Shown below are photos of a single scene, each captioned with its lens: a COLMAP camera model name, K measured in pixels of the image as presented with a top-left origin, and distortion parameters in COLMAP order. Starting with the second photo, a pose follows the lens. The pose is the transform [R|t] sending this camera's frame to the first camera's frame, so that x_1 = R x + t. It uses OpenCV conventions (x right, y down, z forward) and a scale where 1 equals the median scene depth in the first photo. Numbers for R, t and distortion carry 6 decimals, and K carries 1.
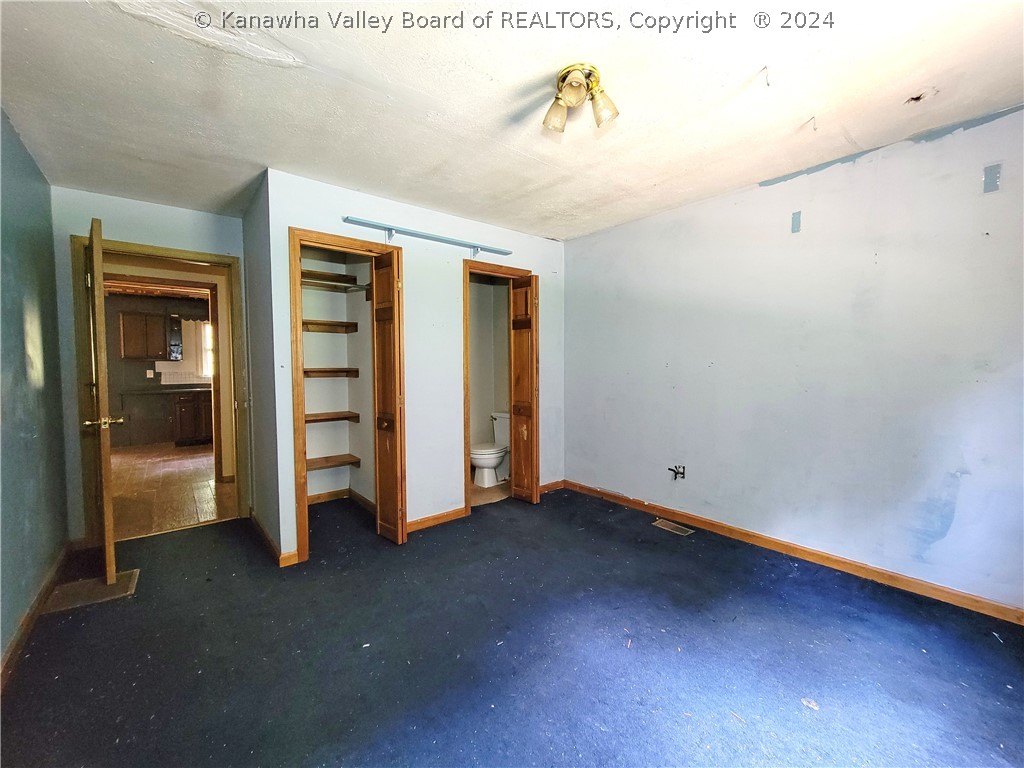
lens RADIAL K [[406.3, 0, 512.0], [0, 406.3, 384.0], [0, 0, 1]] dist [-0.000507, -0.000131]
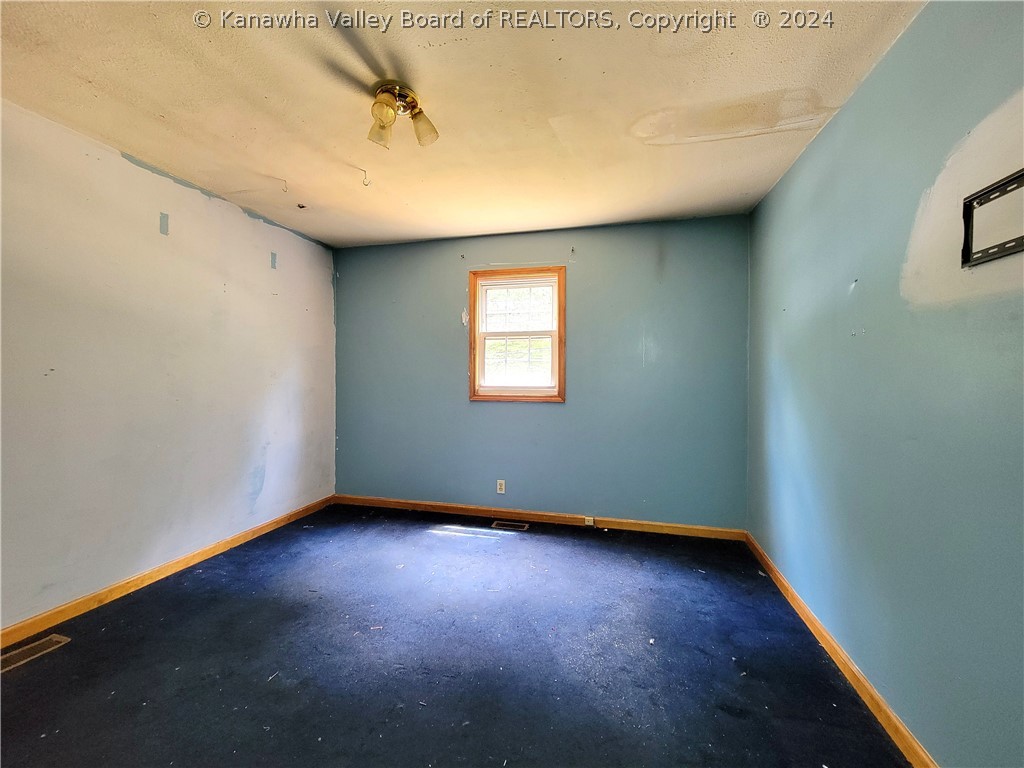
lens RADIAL K [[423.4, 0, 512.0], [0, 423.4, 384.0], [0, 0, 1]] dist [0.001489, 0.000135]
pose [[-0.571471, -0.017071, 0.820444, -0.701169], [0.031952, 0.998563, 0.043033, -0.047045], [-0.820000, 0.050807, -0.570104, 1.090886]]
